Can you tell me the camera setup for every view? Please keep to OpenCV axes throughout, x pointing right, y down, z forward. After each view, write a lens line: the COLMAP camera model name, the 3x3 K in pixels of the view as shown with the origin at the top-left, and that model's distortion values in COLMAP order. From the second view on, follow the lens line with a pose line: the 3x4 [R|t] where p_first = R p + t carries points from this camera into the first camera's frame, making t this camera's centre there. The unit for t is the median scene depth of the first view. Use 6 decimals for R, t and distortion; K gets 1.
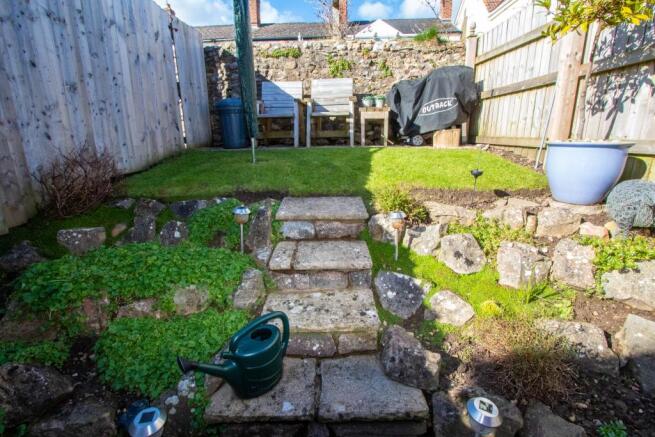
lens RADIAL K [[315.1, 0, 327.5], [0, 315.1, 218.5], [0, 0, 1]] dist [-0.014951, 0.000251]
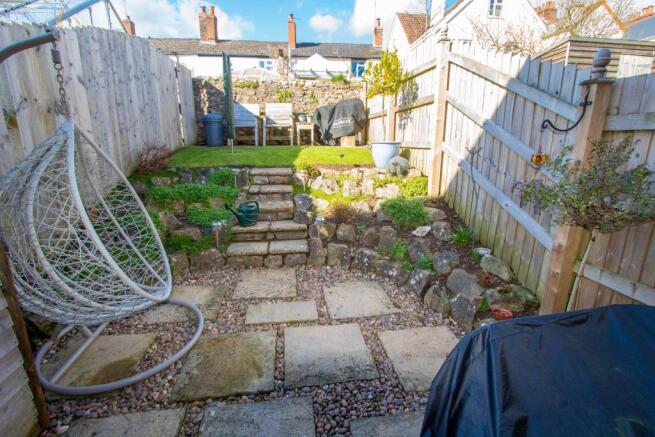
lens RADIAL K [[315.1, 0, 327.5], [0, 315.1, 218.5], [0, 0, 1]] dist [-0.014951, 0.000251]
pose [[0.990405, -0.018328, 0.136973, 0.031059], [0.021019, 0.999613, -0.018221, 0.177973], [-0.136586, 0.020925, 0.990407, -0.621606]]
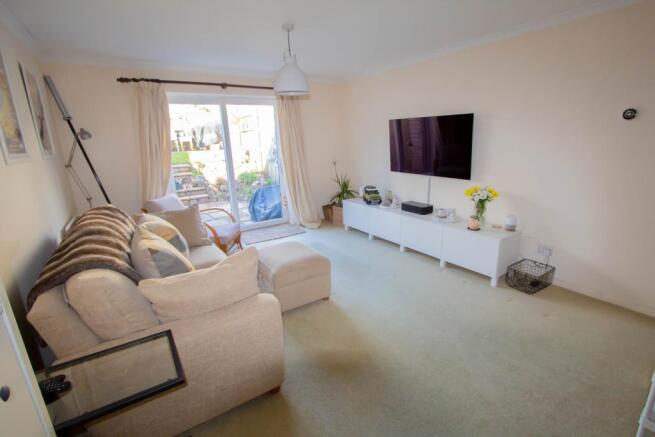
lens RADIAL K [[315.1, 0, 327.5], [0, 315.1, 218.5], [0, 0, 1]] dist [-0.014951, 0.000251]
pose [[0.838252, -0.151126, 0.523922, -0.340404], [0.161969, 0.986469, 0.025404, 0.456212], [-0.520672, 0.063564, 0.851387, -1.847480]]
